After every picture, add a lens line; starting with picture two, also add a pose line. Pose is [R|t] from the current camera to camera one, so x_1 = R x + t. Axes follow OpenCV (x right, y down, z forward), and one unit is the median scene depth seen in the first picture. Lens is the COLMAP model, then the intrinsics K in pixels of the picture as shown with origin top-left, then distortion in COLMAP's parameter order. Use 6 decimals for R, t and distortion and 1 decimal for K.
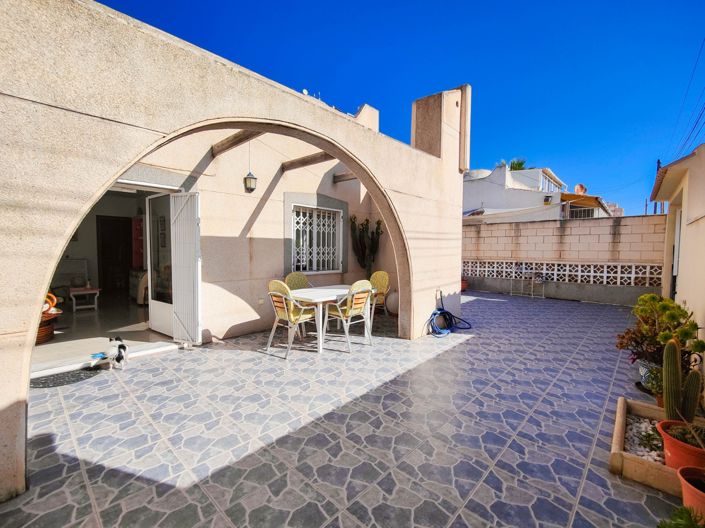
lens RADIAL K [[309.3, 0, 356.6], [0, 309.3, 267.1], [0, 0, 1]] dist [0.013975, -0.015408]
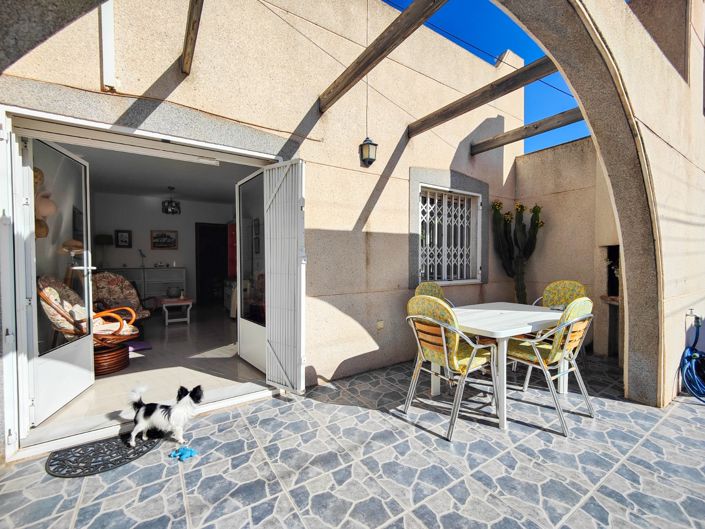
lens RADIAL K [[308.4, 0, 358.1], [0, 308.4, 266.7], [0, 0, 1]] dist [0.041324, -0.025600]
pose [[0.969757, -0.009455, -0.243889, -0.199359], [0.001542, 0.999467, -0.032615, 0.005750], [0.244068, 0.031253, 0.969255, 0.336031]]
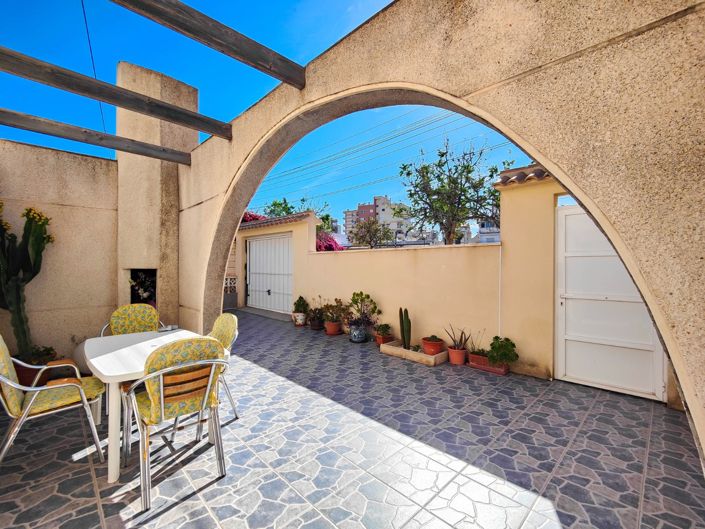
lens RADIAL K [[309.3, 0, 356.6], [0, 309.3, 267.6], [0, 0, 1]] dist [0.013975, -0.015408]
pose [[0.053457, -0.015762, 0.998446, -0.614387], [0.047559, 0.998781, 0.013221, -0.055613], [-0.997437, 0.046779, 0.054141, 0.579850]]
